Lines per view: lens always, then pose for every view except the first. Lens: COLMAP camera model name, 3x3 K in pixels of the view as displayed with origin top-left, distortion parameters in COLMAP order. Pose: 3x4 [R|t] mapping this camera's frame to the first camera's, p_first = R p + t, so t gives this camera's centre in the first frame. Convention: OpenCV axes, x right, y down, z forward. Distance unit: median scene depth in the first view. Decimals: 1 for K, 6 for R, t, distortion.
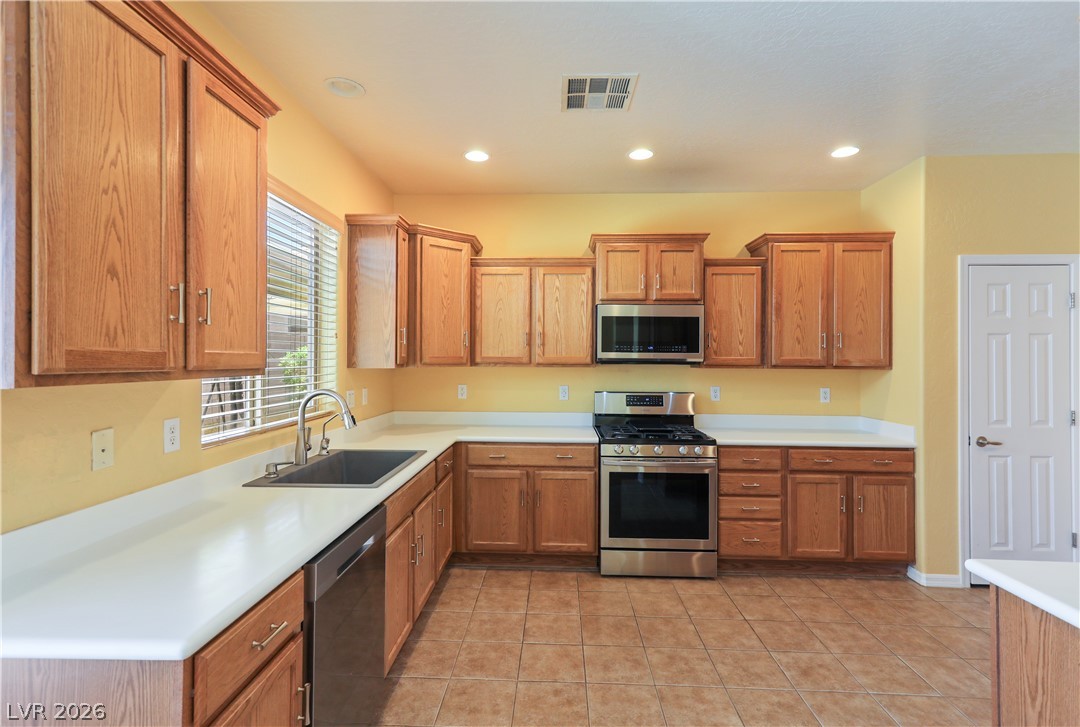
lens RADIAL K [[517.1, 0, 535.7], [0, 517.1, 355.4], [0, 0, 1]] dist [0.003410, 0.001037]
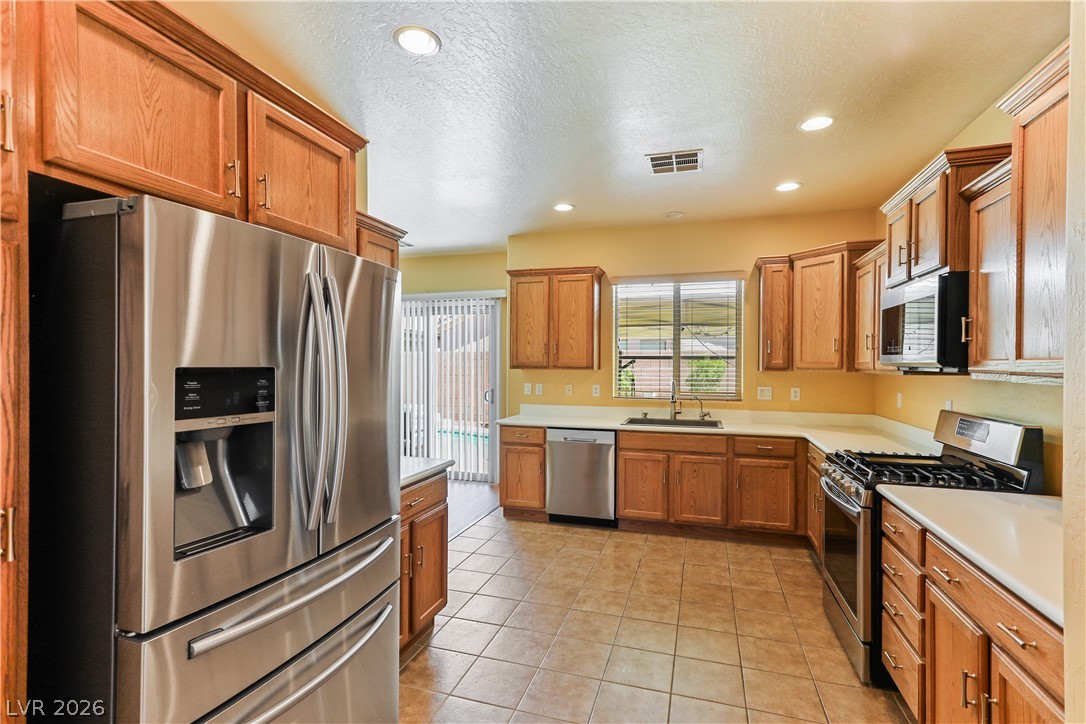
lens RADIAL K [[510.7, 0, 546.3], [0, 510.7, 360.4], [0, 0, 1]] dist [0.012858, 0.000900]
pose [[-0.253900, -0.011514, -0.967162, 1.327204], [0.002978, 0.999915, -0.012686, 0.014866], [0.967226, -0.006101, -0.253844, 0.916753]]
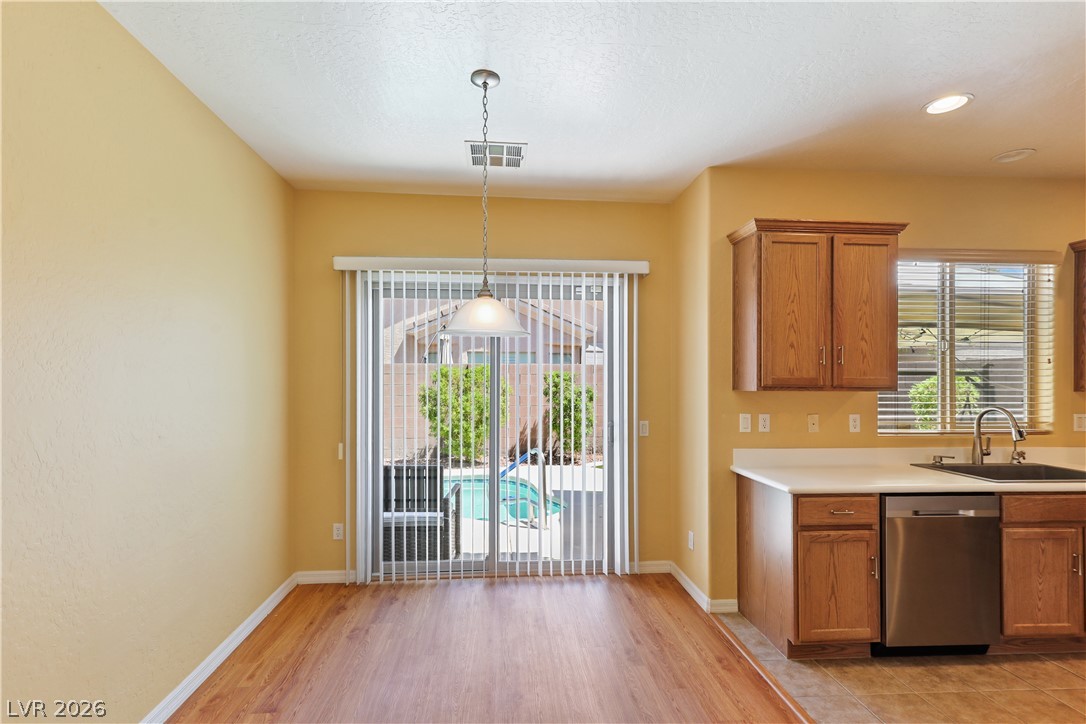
lens RADIAL K [[526.2, 0, 541.5], [0, 526.2, 374.0], [0, 0, 1]] dist [0.017679, 0.000750]
pose [[0.134336, -0.014453, -0.990830, 0.632769], [0.002815, 0.999895, -0.014204, 0.002597], [0.990932, -0.000881, 0.134362, -0.217258]]
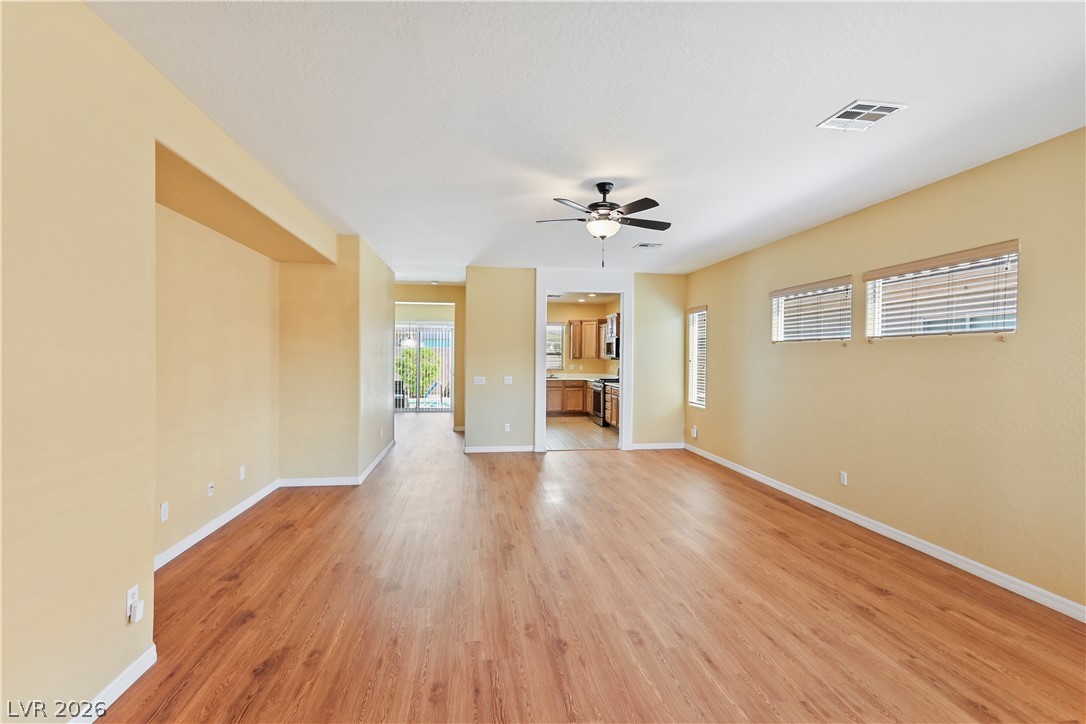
lens RADIAL K [[510.7, 0, 546.3], [0, 510.7, 360.4], [0, 0, 1]] dist [0.012858, 0.000900]
pose [[0.196819, 0.003437, -0.980434, 3.948314], [-0.001636, 0.999994, 0.003177, 0.026717], [0.980439, 0.000979, 0.196823, 0.072083]]
